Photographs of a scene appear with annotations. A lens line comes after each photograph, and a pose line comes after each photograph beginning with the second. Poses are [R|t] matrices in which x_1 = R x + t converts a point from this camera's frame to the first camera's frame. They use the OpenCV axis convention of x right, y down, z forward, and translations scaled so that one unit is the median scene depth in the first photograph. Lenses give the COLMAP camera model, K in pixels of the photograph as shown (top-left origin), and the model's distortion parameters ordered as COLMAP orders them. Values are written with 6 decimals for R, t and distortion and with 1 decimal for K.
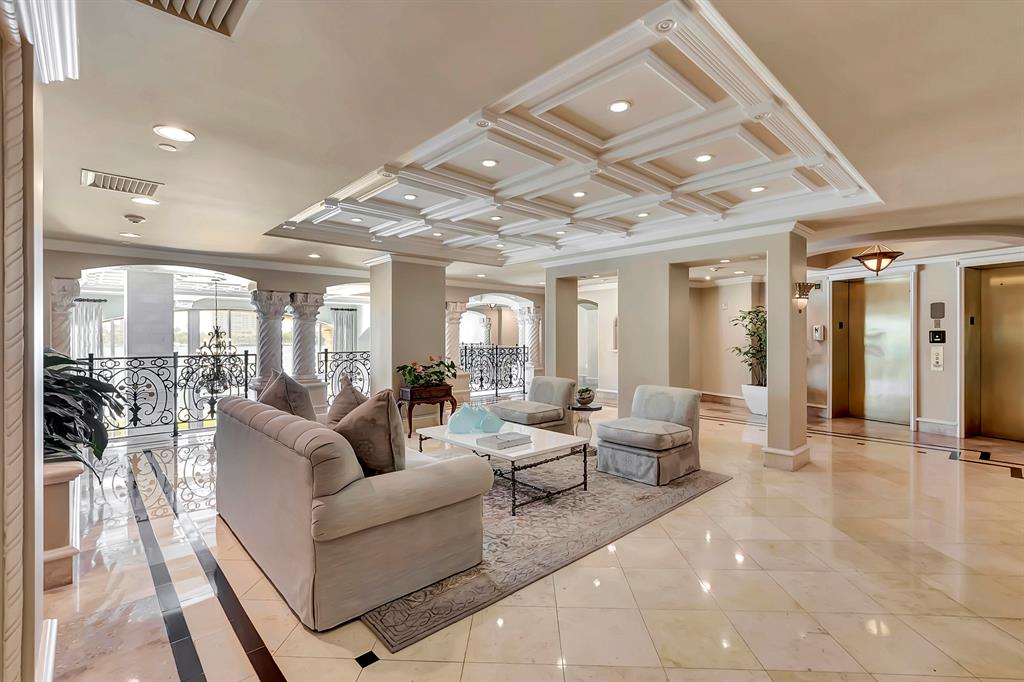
lens RADIAL K [[456.9, 0, 509.5], [0, 456.9, 339.6], [0, 0, 1]] dist [-0.002104, 0.000424]
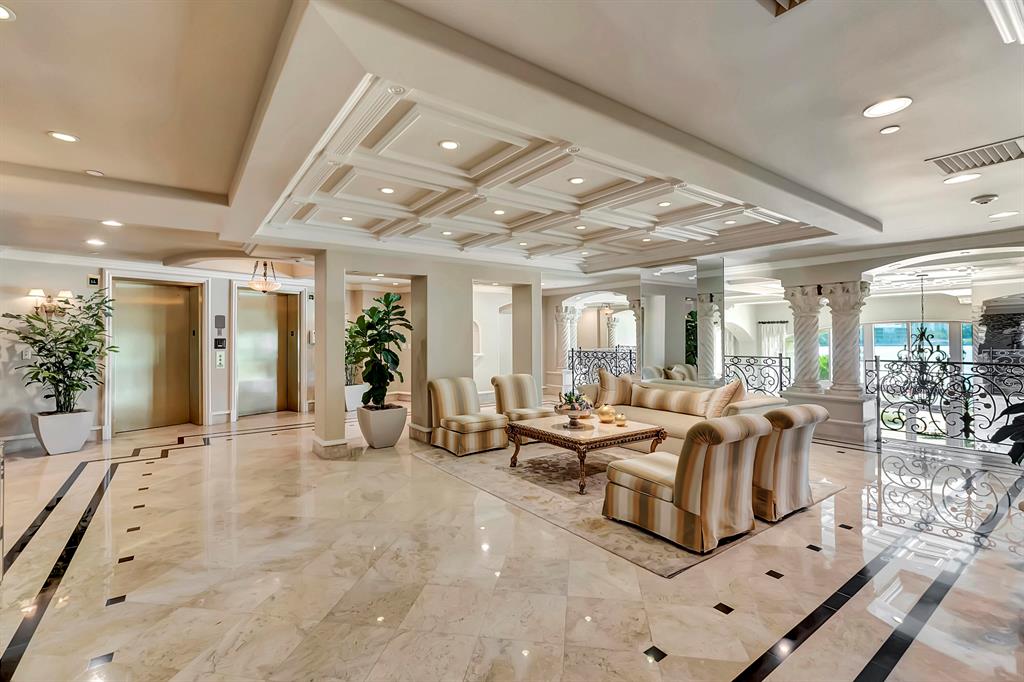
lens RADIAL K [[456.9, 0, 509.5], [0, 456.9, 337.8], [0, 0, 1]] dist [-0.002104, 0.000424]
pose [[-0.114058, -0.003392, -0.993468, 0.538117], [-0.007041, 0.999972, -0.002605, -0.006200], [0.993449, 0.006698, -0.114078, 0.499192]]
